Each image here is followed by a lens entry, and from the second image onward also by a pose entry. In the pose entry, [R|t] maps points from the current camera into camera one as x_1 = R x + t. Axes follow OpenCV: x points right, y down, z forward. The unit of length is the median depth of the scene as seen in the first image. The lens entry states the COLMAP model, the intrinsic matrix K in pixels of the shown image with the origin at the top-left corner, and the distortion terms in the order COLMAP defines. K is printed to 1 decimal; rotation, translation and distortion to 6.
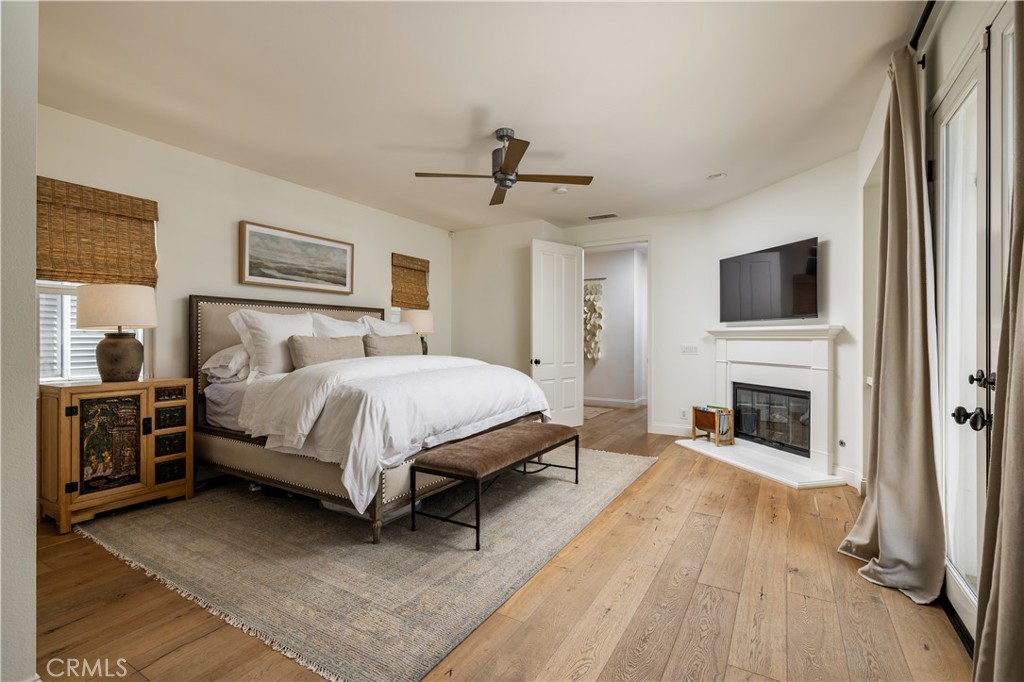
lens RADIAL K [[461.3, 0, 510.7], [0, 461.3, 338.4], [0, 0, 1]] dist [-0.019429, 0.000033]
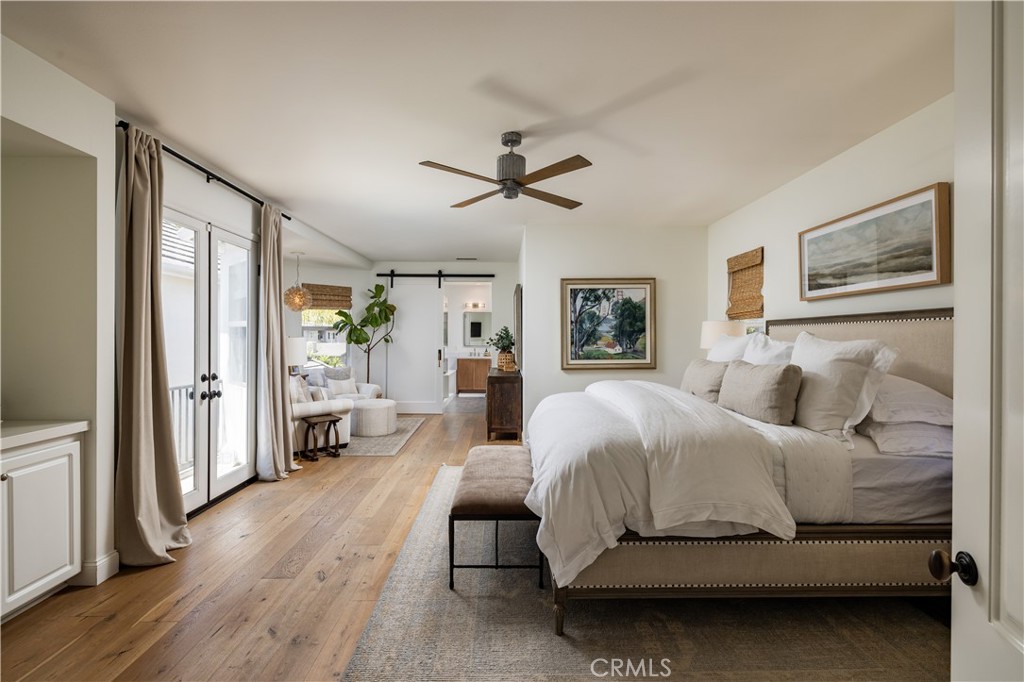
lens RADIAL K [[461.3, 0, 510.0], [0, 461.3, 338.8], [0, 0, 1]] dist [-0.019429, 0.000033]
pose [[-0.849267, -0.003754, -0.527950, 0.359299], [-0.004739, 0.999989, 0.000513, -0.040571], [0.527942, 0.002937, -0.849276, 1.368235]]
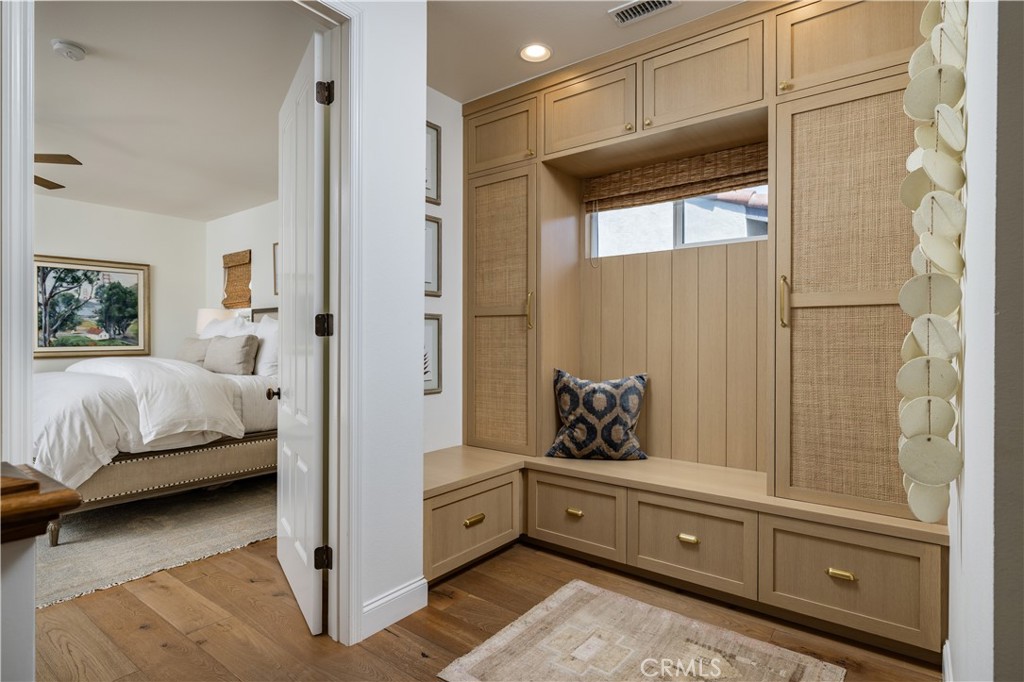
lens RADIAL K [[531.0, 0, 513.9], [0, 531.0, 338.8], [0, 0, 1]] dist [-0.000646, 0.000911]
pose [[-0.115613, -0.006092, -0.993276, 0.665294], [-0.001553, 0.999981, -0.005952, -0.000522], [0.993293, 0.000855, -0.115620, 1.649280]]
